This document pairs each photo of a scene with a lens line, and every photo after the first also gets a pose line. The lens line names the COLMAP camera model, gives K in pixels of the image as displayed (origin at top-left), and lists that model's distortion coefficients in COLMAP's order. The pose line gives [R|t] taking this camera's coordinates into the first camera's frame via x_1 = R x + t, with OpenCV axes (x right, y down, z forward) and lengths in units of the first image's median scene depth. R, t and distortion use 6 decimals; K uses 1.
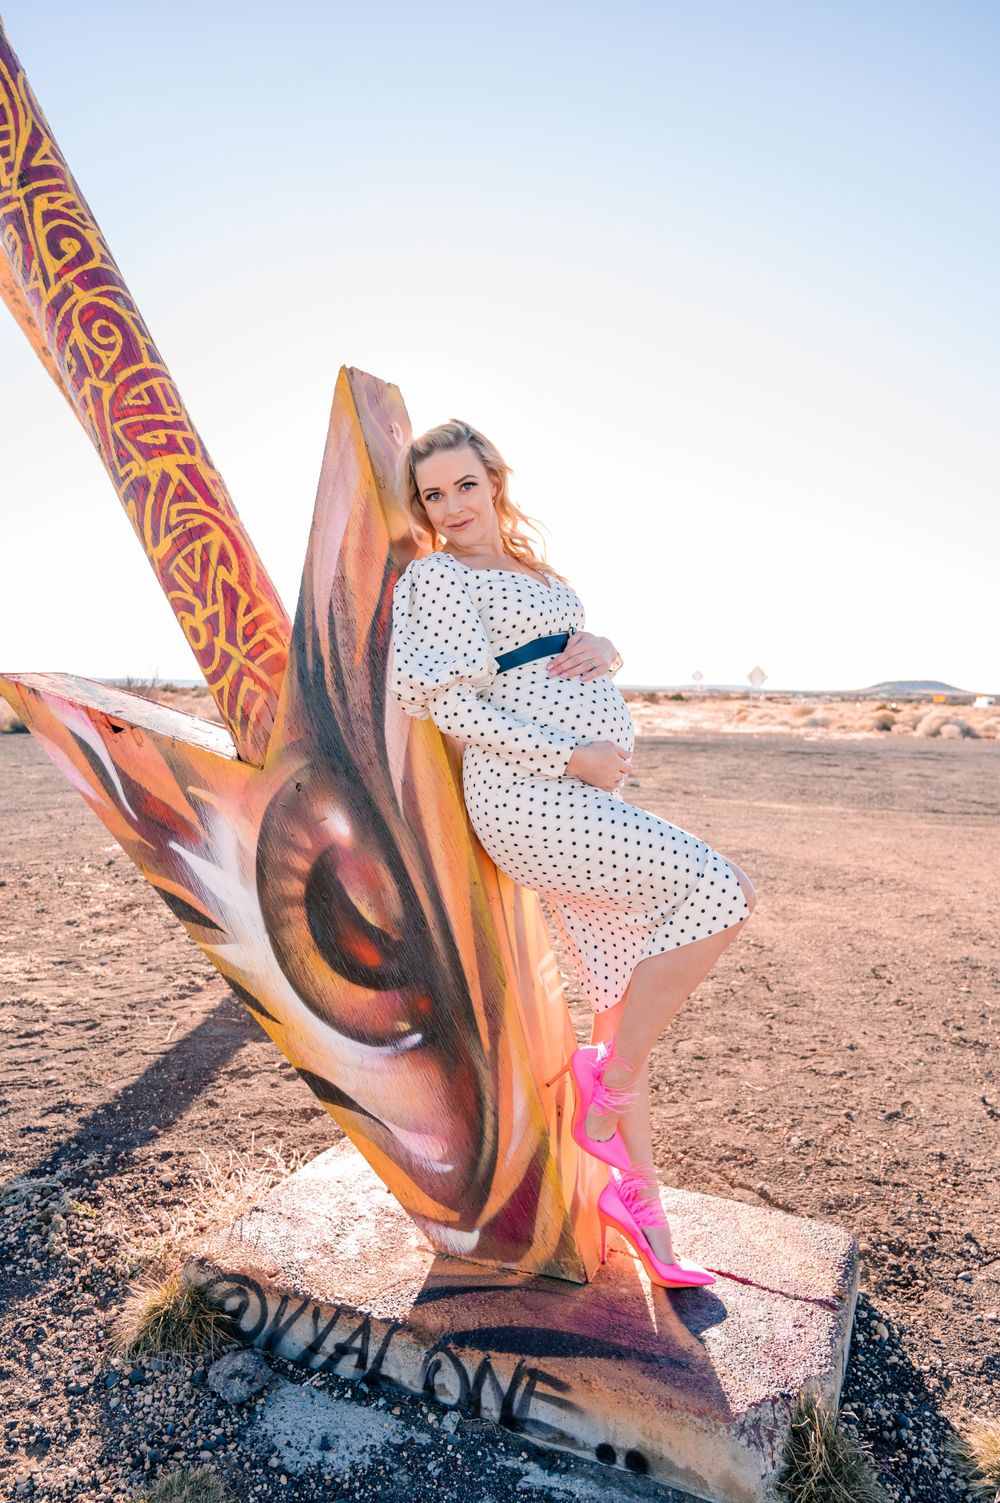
lens RADIAL K [[965.8, 0, 493.2], [0, 965.8, 756.8], [0, 0, 1]] dist [-0.008555, 0.007903]
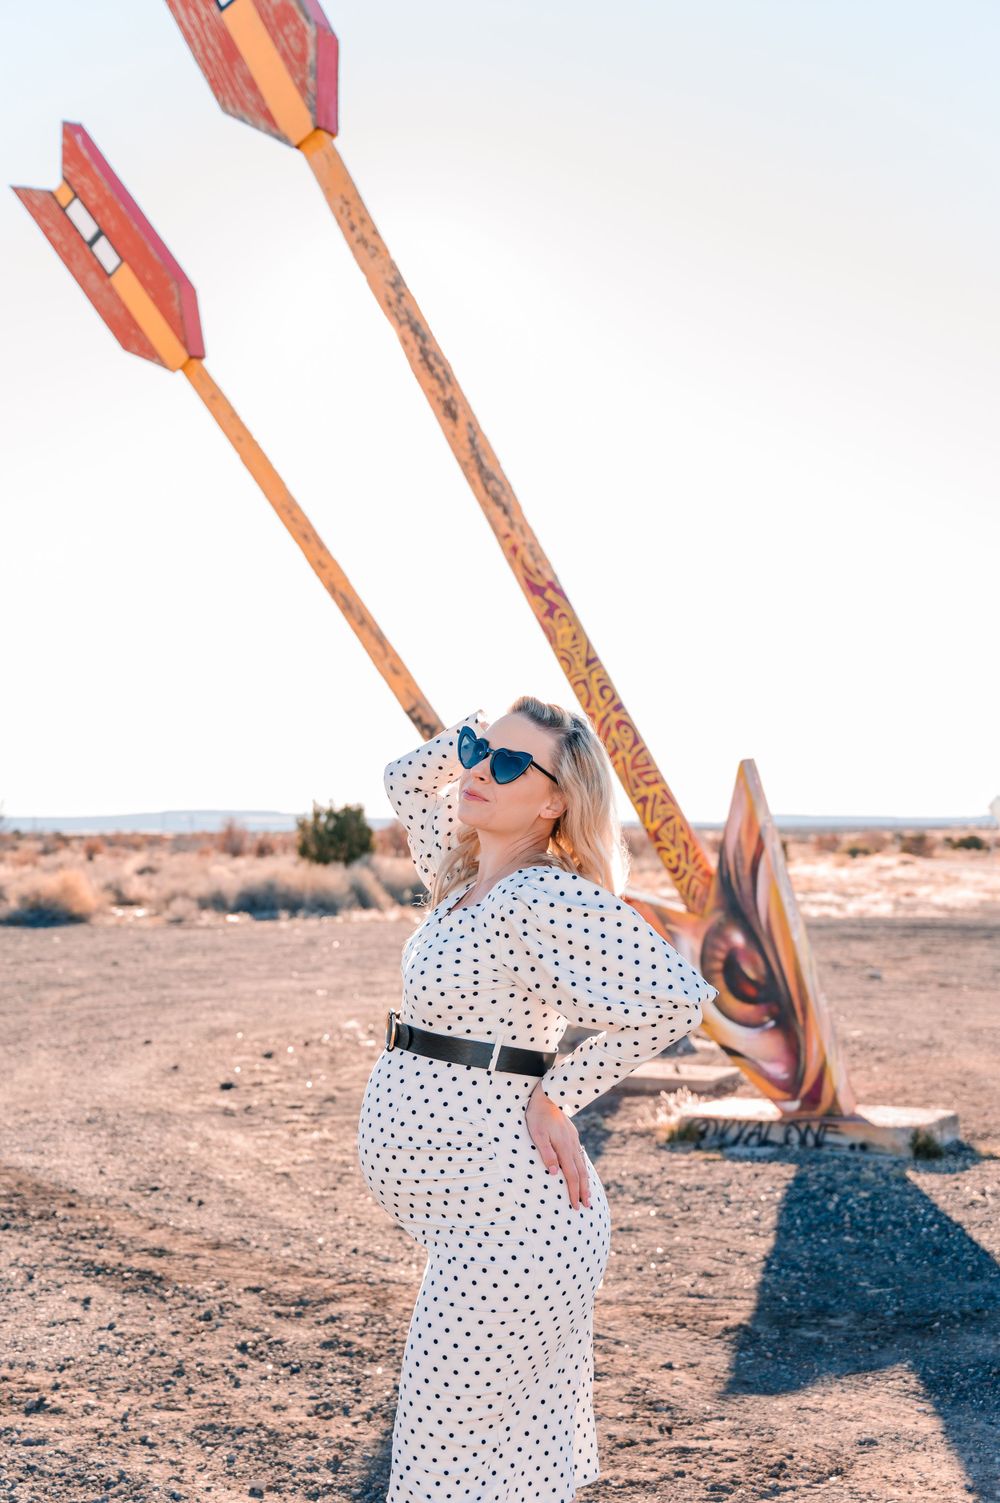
lens RADIAL K [[1936.4, 0, 459.3], [0, 1936.4, 817.9], [0, 0, 1]] dist [0.010444, 0.000000]
pose [[0.997366, -0.012597, -0.071427, -0.503397], [0.007111, 0.997041, -0.076546, 0.133477], [0.072180, 0.075836, 0.994504, -3.940128]]
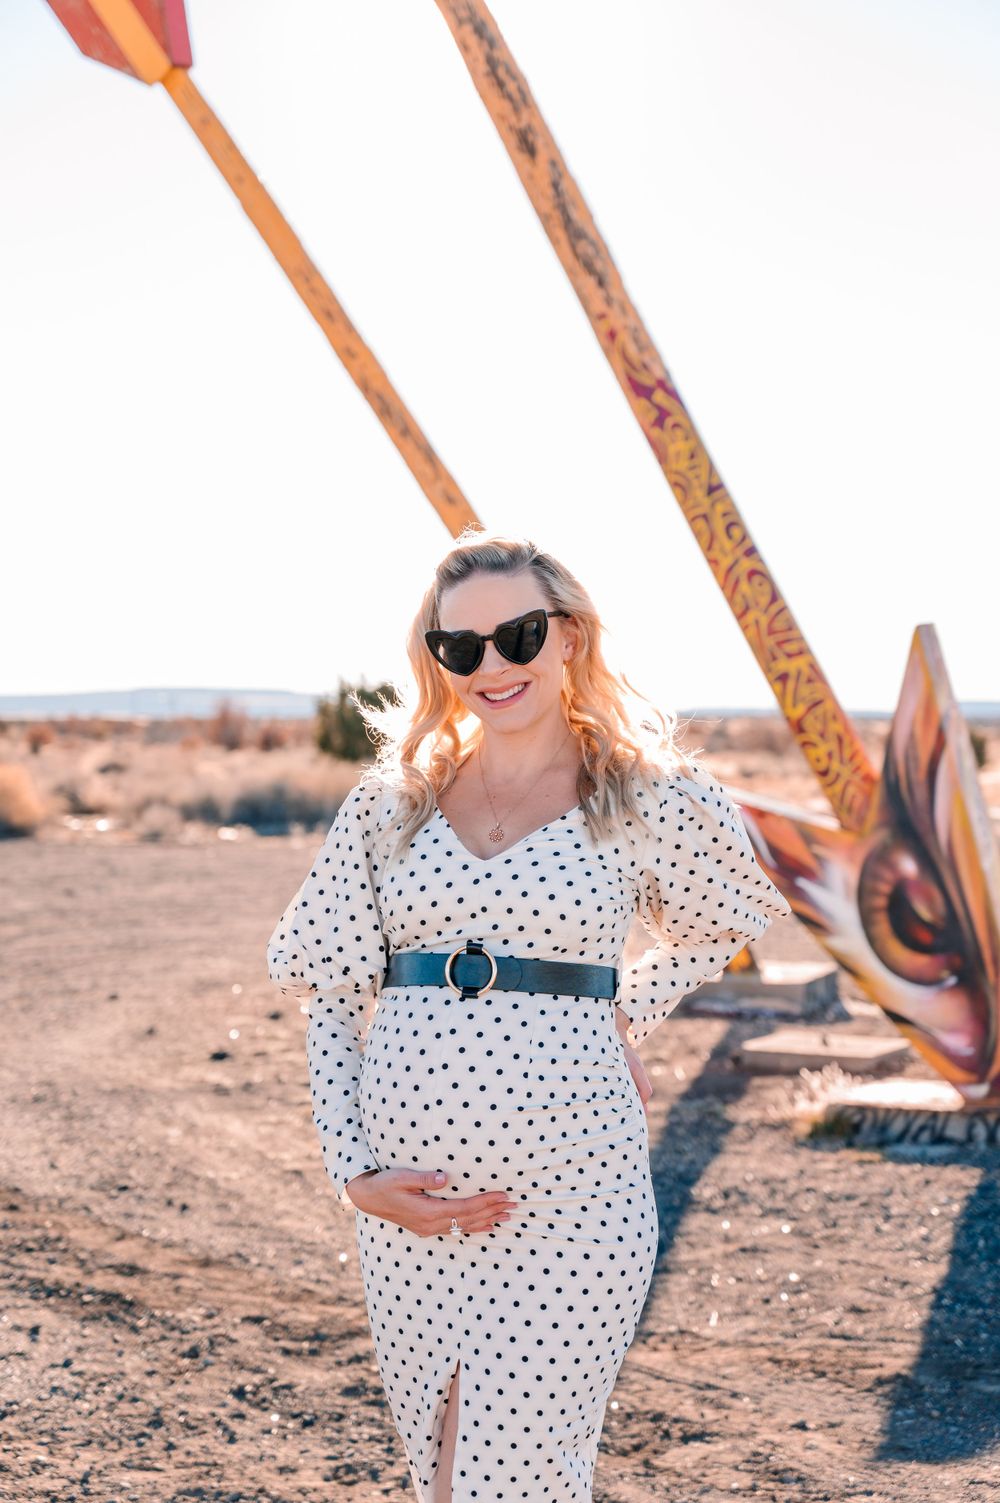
lens RADIAL K [[2666.6, 0, 453.1], [0, 2666.6, 812.5], [0, 0, 1]] dist [0.035507, 0.000000]
pose [[0.994622, 0.000154, -0.103576, -0.484622], [-0.003795, 0.999382, -0.034952, 0.146654], [0.103507, 0.035158, 0.994007, -4.054593]]
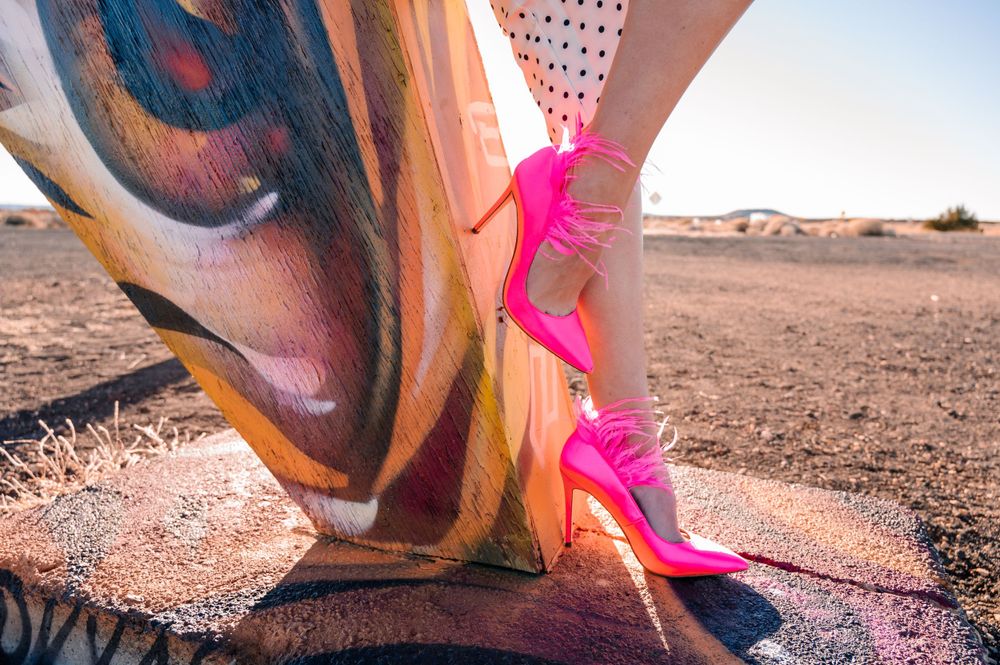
lens RADIAL K [[642.6, 0, 492.0], [0, 642.6, 331.4], [0, 0, 1]] dist [-0.008555, 0.007903]
pose [[0.999680, -0.004905, 0.024826, 0.049852], [0.002165, 0.994019, 0.109186, 0.318189], [-0.025213, -0.109097, 0.993711, 0.557365]]
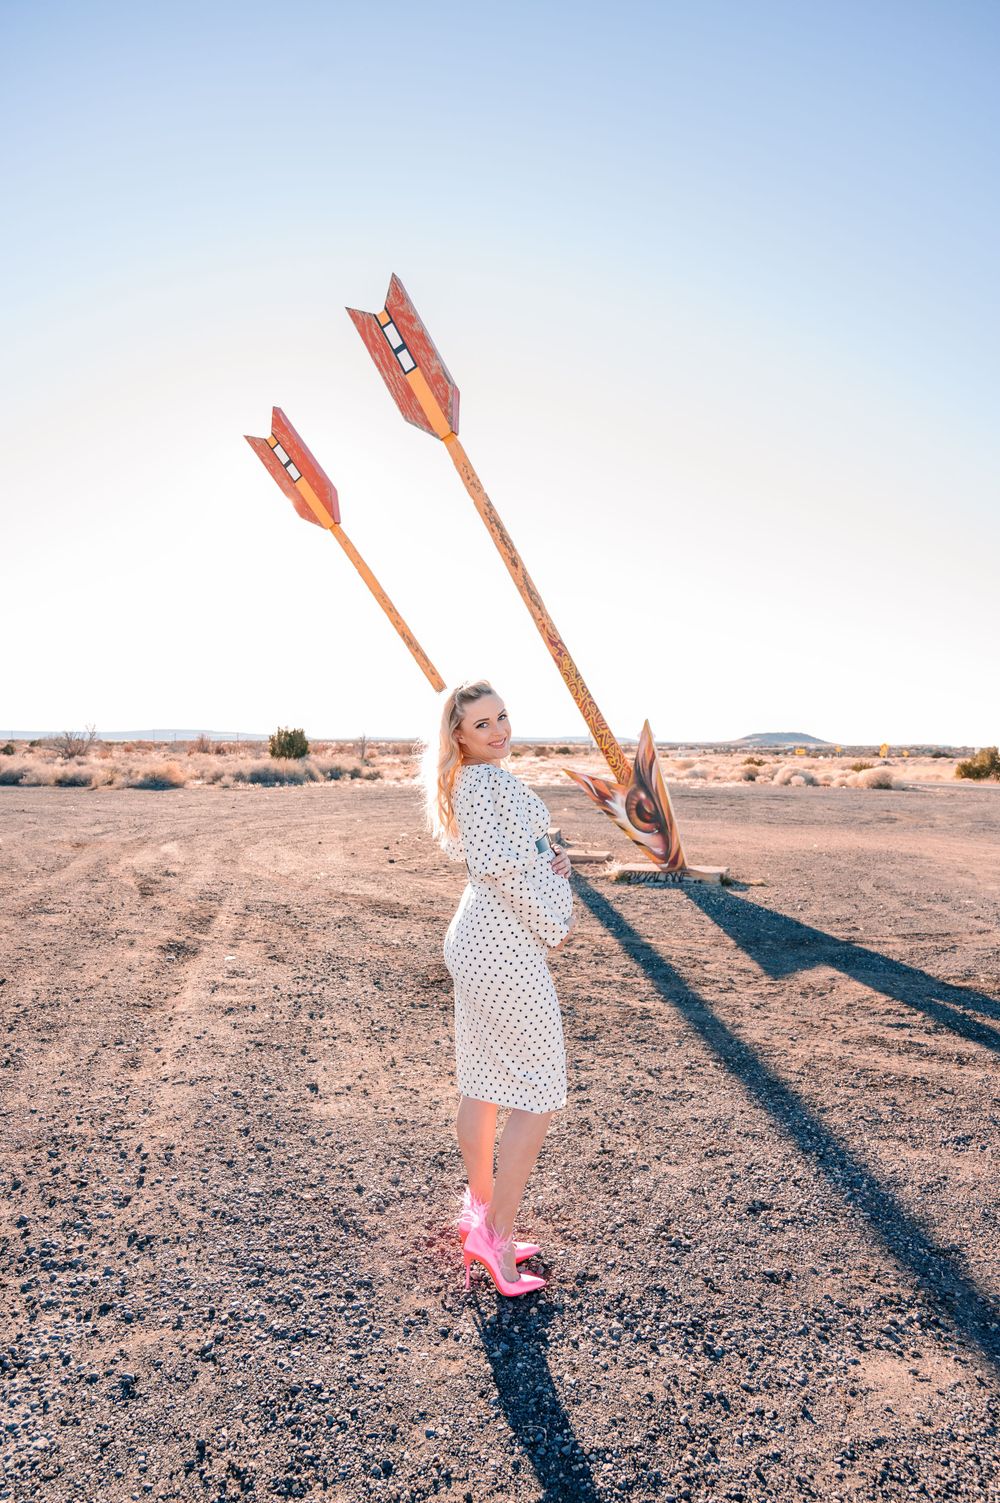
lens RADIAL K [[965.8, 0, 446.0], [0, 965.8, 788.0], [0, 0, 1]] dist [-0.008555, 0.007903]
pose [[0.997138, -0.005825, 0.075383, -1.753008], [0.007488, 0.999734, -0.021797, 0.140681], [-0.075236, 0.022299, 0.996916, -4.651295]]
